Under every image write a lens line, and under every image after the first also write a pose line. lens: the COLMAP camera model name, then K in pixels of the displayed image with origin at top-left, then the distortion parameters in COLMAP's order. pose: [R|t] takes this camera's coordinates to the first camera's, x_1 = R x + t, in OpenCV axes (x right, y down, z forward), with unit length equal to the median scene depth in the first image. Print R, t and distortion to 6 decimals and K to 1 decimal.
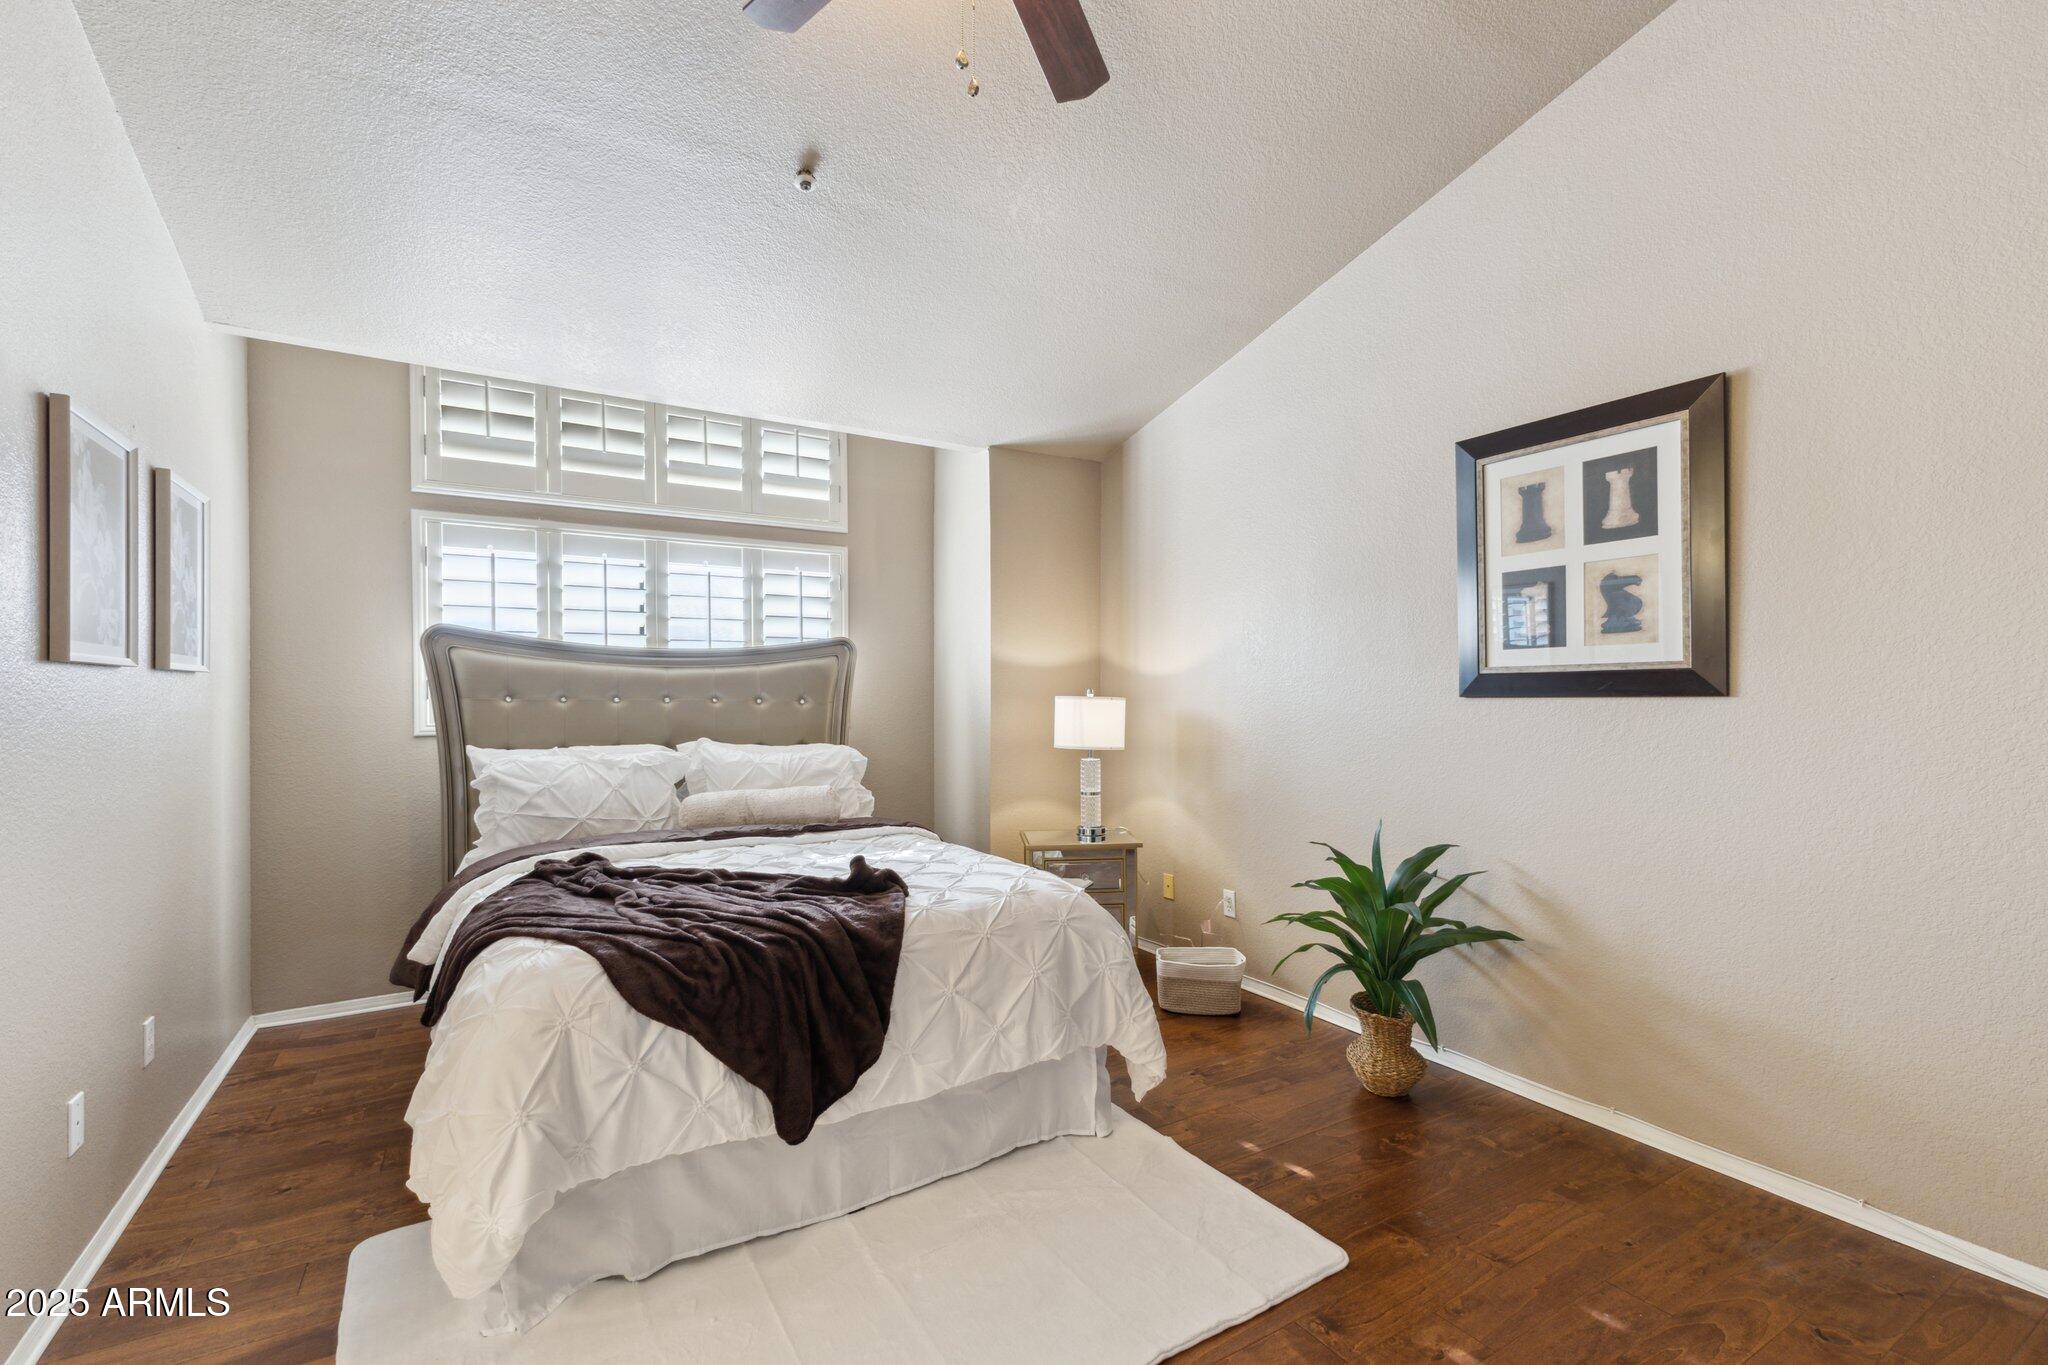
lens RADIAL K [[868.3, 0, 1024.0], [0, 868.3, 682.5], [0, 0, 1]] dist [-0.000925, -0.000130]
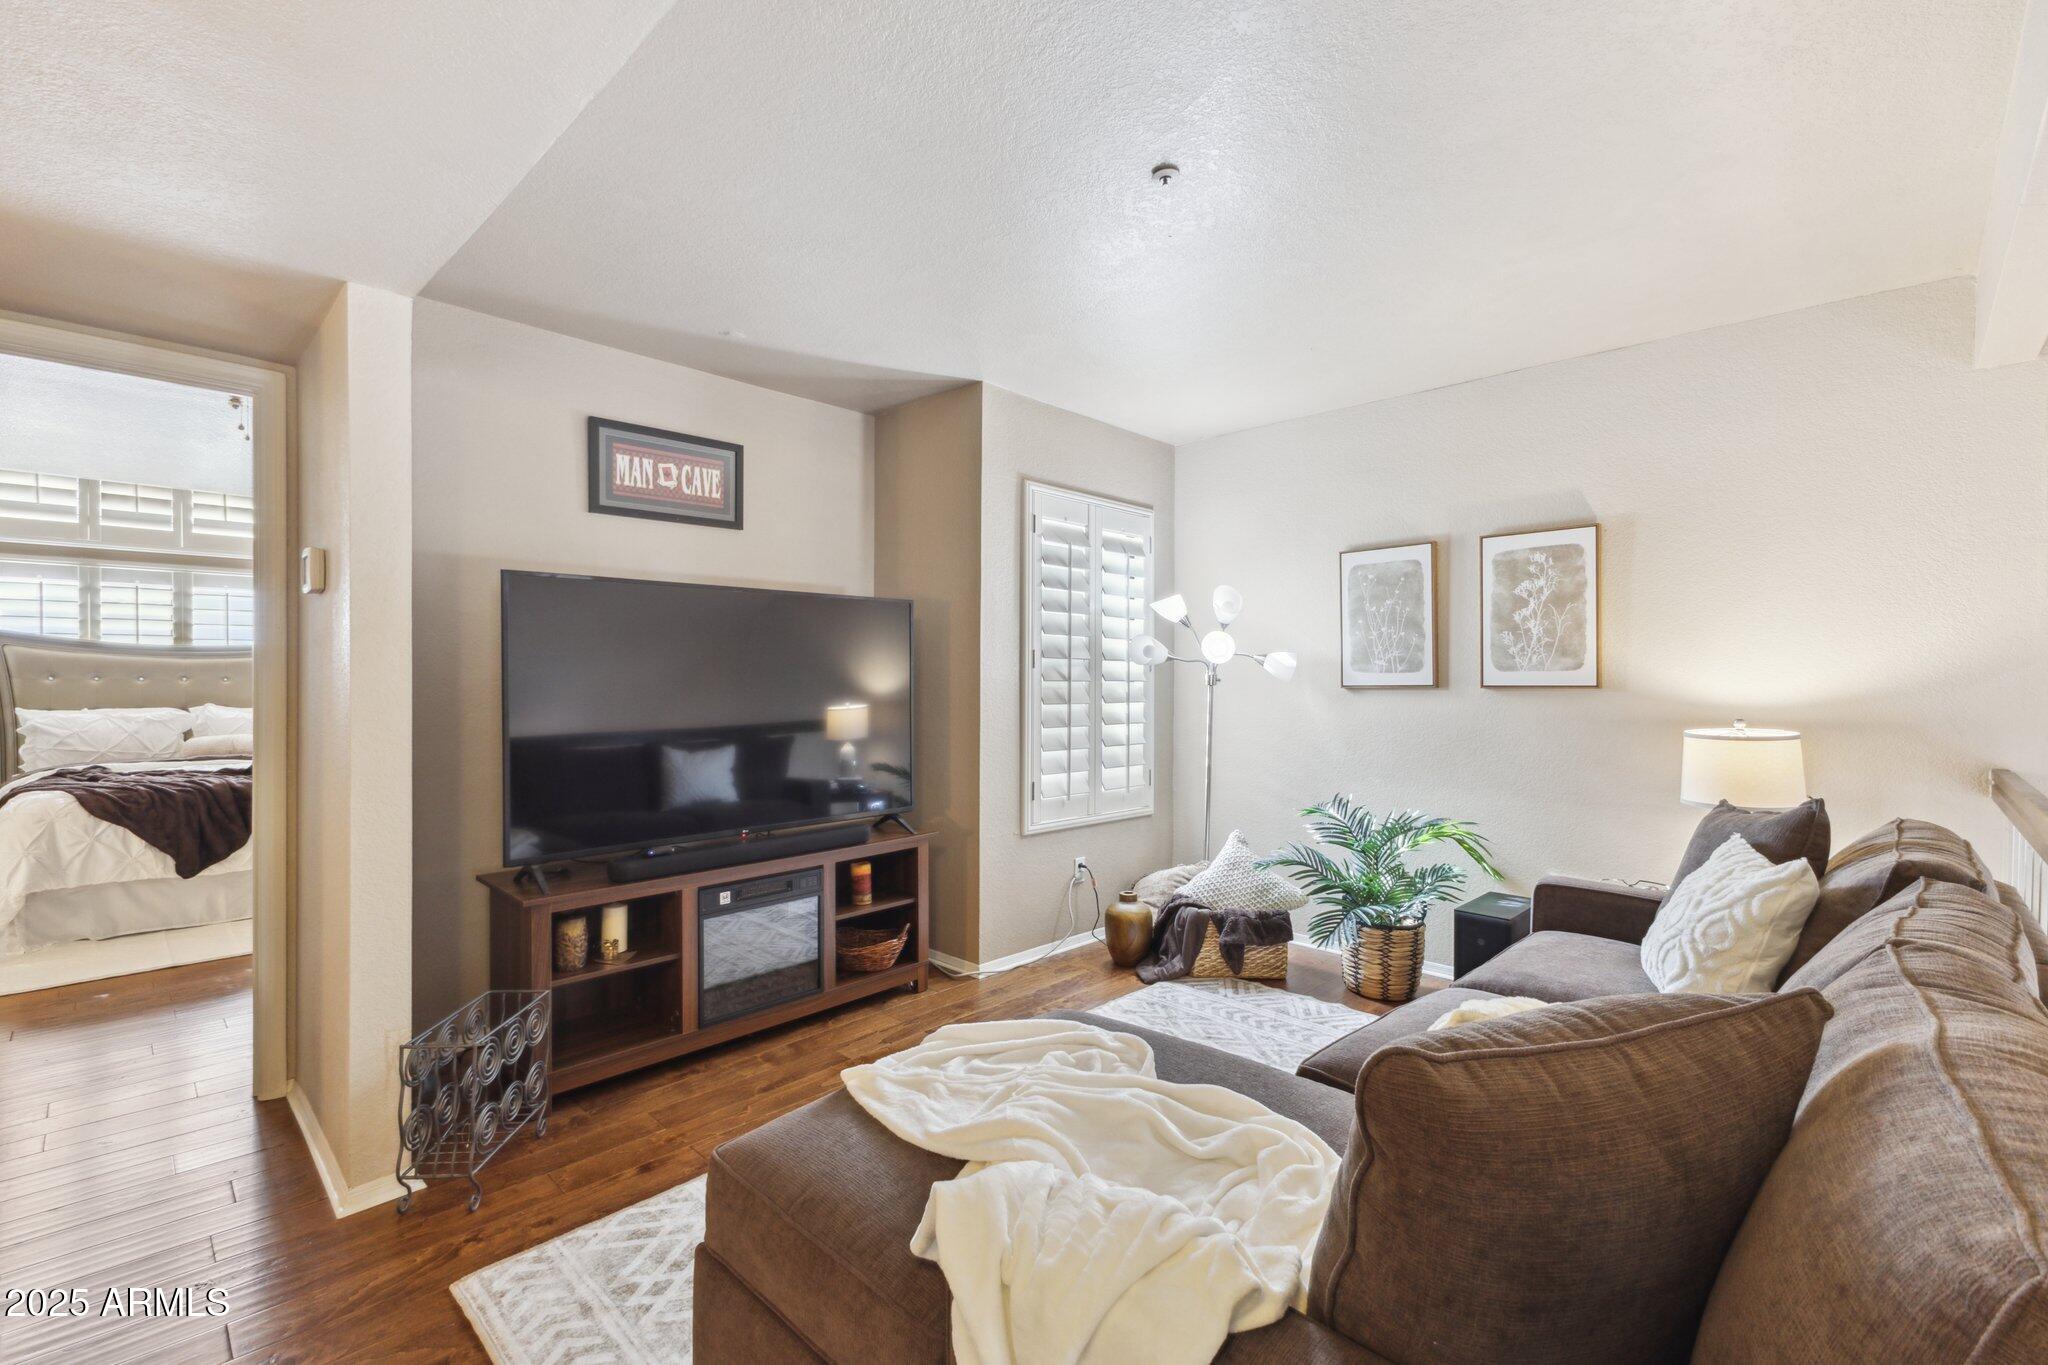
lens RADIAL K [[882.7, 0, 1036.2], [0, 882.7, 670.7], [0, 0, 1]] dist [-0.001834, -0.001320]
pose [[0.967039, 0.002098, 0.254620, 0.786612], [-0.003025, 0.999990, 0.003249, -0.005886], [-0.254611, -0.003912, 0.967036, -1.072225]]
